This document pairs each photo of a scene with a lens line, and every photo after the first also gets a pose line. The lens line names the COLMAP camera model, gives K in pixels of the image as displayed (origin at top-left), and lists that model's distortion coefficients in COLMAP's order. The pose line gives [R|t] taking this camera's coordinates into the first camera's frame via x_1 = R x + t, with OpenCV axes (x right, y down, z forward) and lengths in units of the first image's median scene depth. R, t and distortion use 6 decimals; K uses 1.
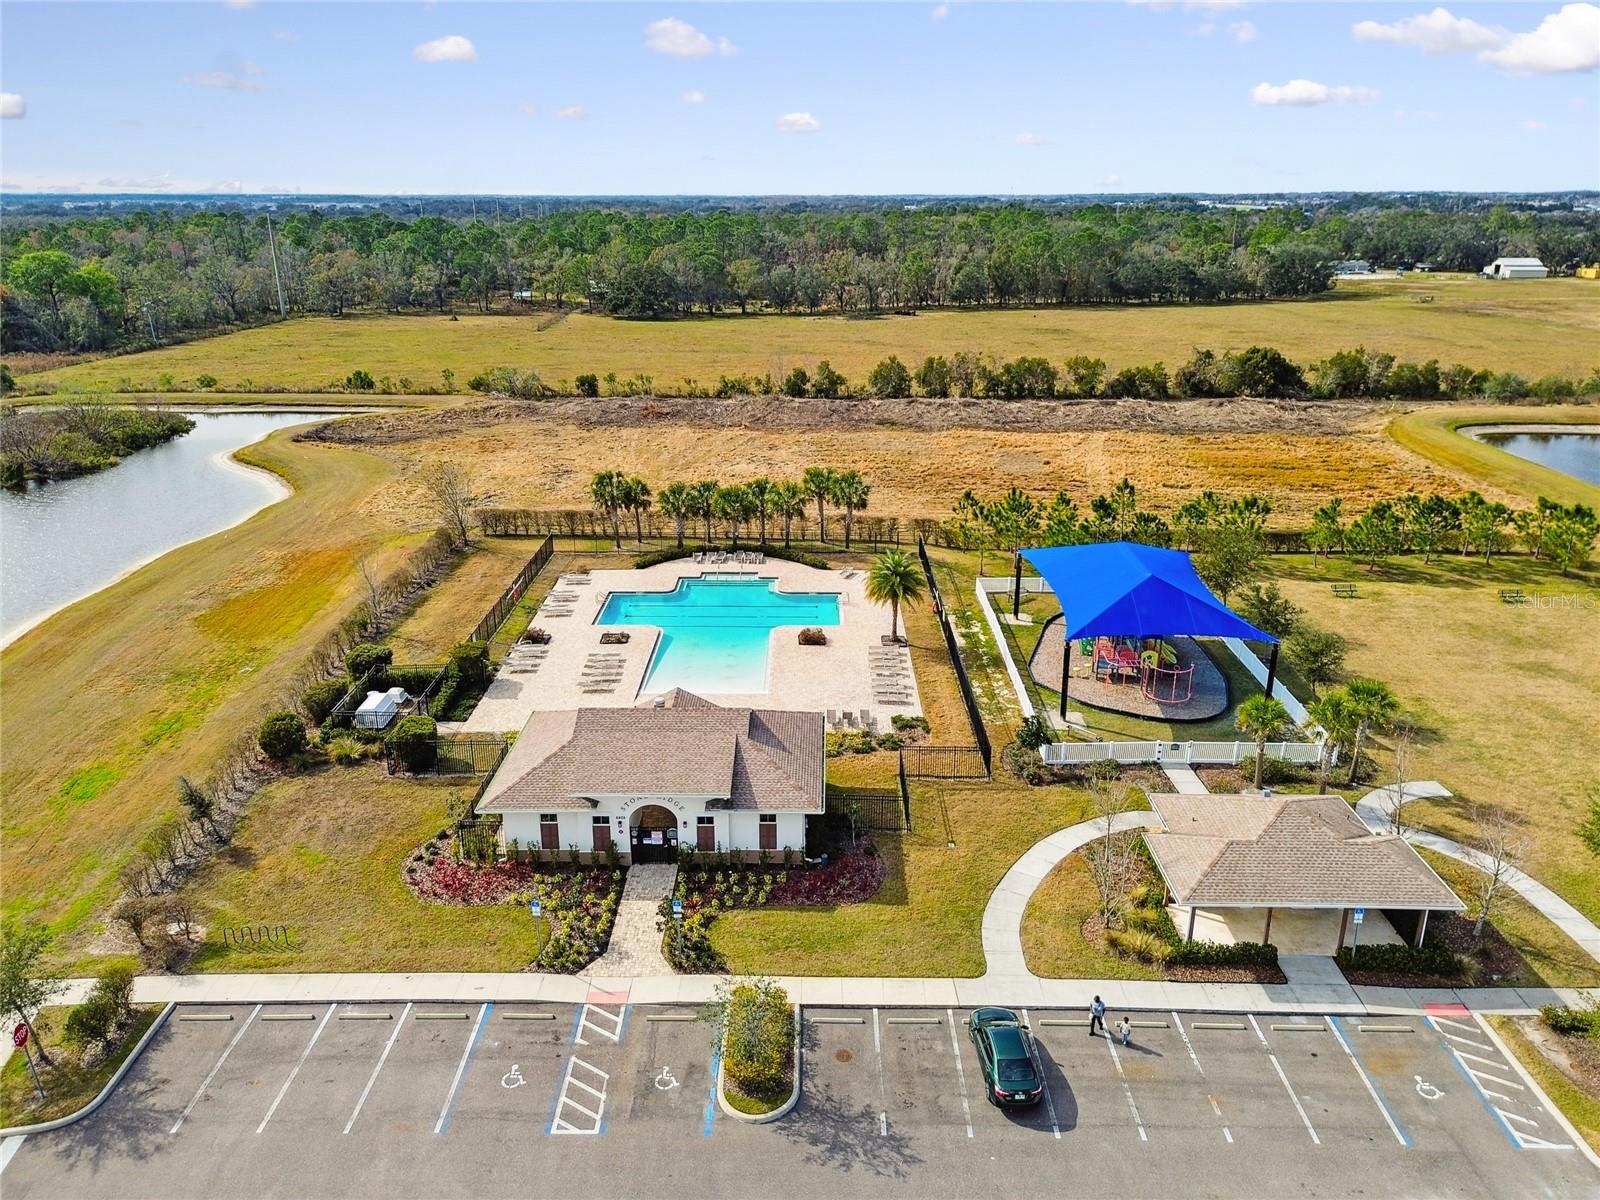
lens RADIAL K [[1158.5, 0, 800.0], [0, 1158.5, 600.0], [0, 0, 1]] dist [0.060427, -0.061517]
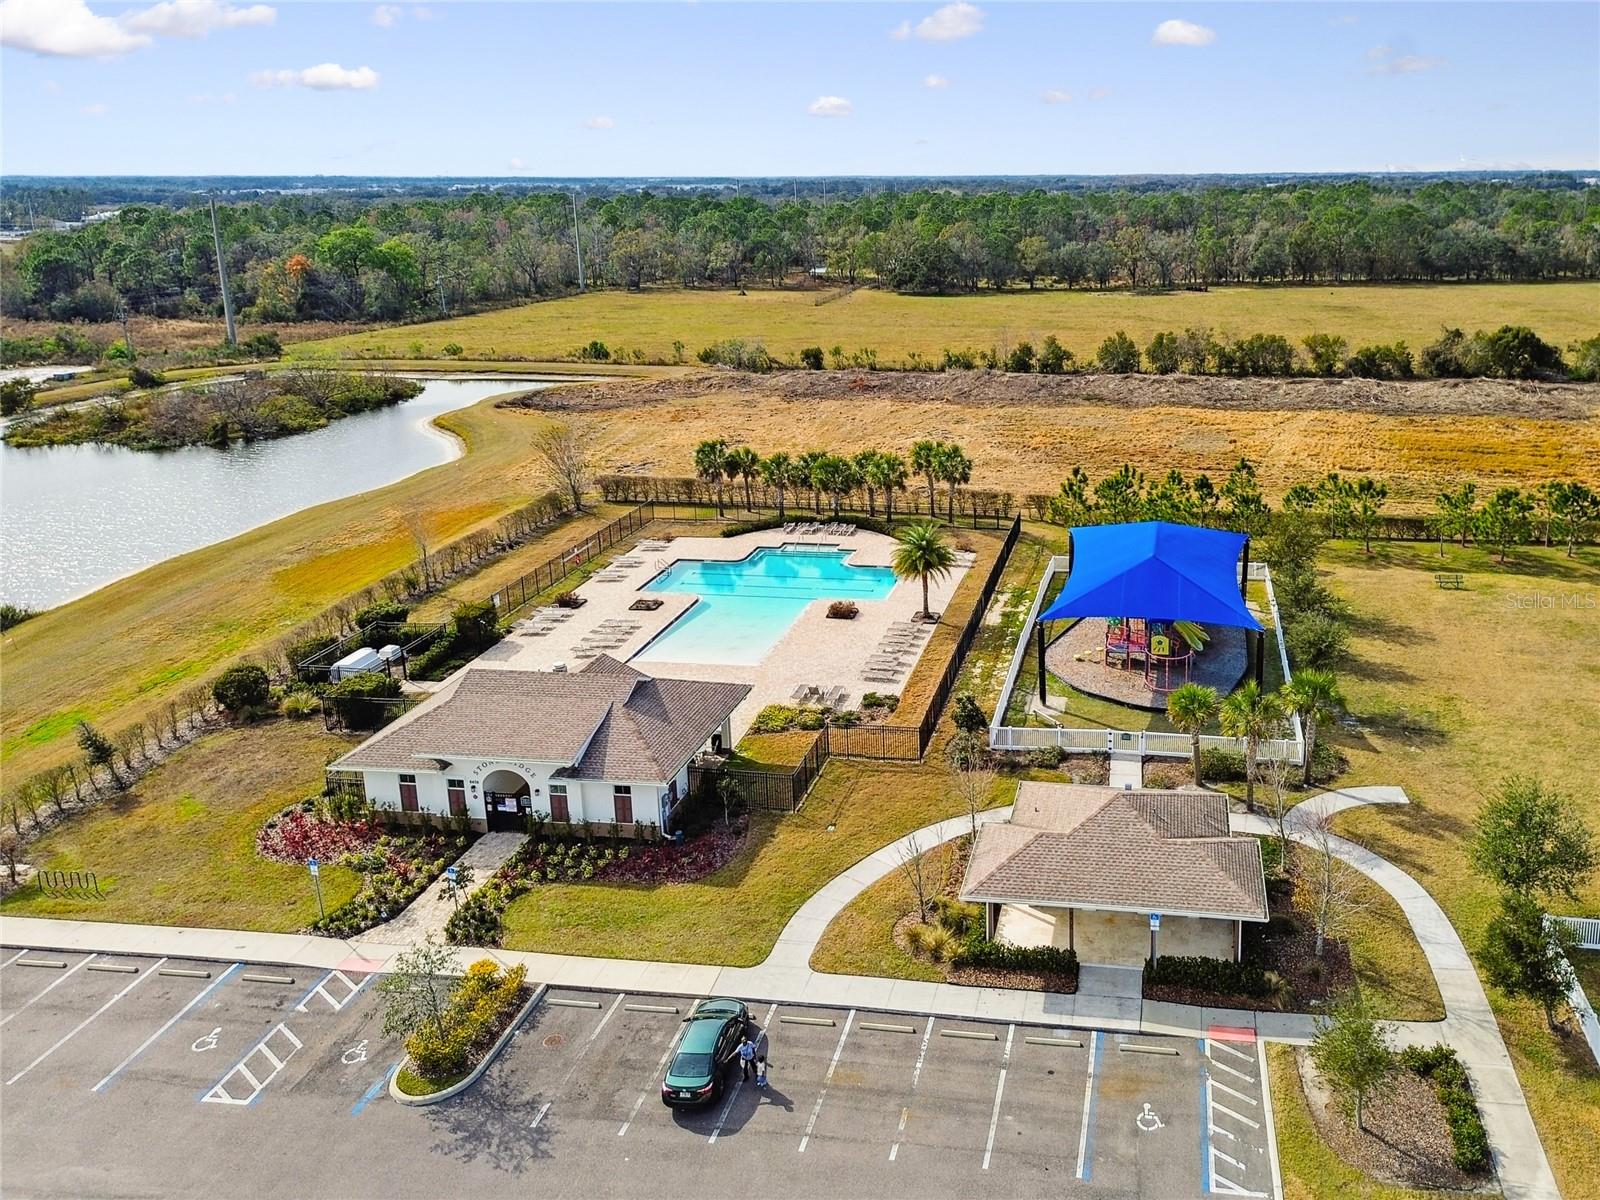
lens RADIAL K [[1202.4, 0, 1028.0], [0, 1202.4, 511.4], [0, 0, 1]] dist [0.032327, -0.008552]
pose [[0.993867, 0.025524, -0.107600, 0.292636], [-0.032114, 0.997684, -0.059968, 0.005603], [0.105820, 0.063056, 0.992384, 0.021829]]
